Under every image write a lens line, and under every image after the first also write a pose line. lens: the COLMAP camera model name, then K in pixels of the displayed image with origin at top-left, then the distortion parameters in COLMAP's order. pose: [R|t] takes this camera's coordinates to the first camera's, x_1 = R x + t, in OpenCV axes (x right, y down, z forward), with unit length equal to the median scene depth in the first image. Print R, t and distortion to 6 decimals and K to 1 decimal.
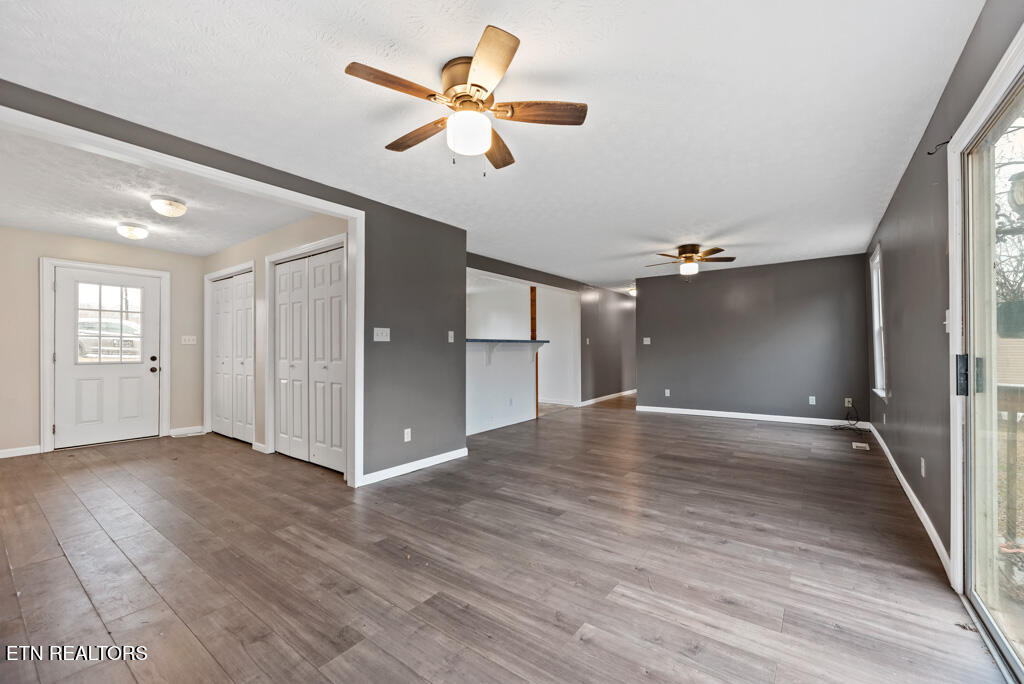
lens RADIAL K [[414.7, 0, 509.1], [0, 414.7, 341.1], [0, 0, 1]] dist [-0.001226, 0.007248]
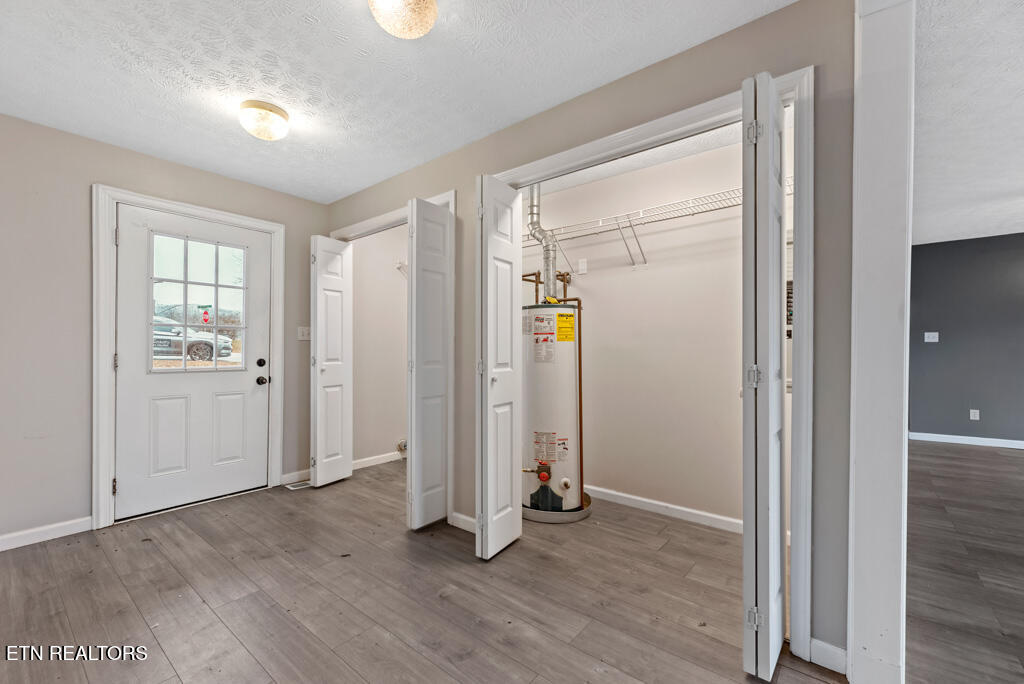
lens RADIAL K [[414.7, 0, 509.1], [0, 414.7, 341.1], [0, 0, 1]] dist [-0.001226, 0.007248]
pose [[0.999619, 0.001741, -0.027543, -0.499918], [-0.001803, 0.999996, -0.002234, 0.011234], [0.027539, 0.002283, 0.999618, 0.417288]]
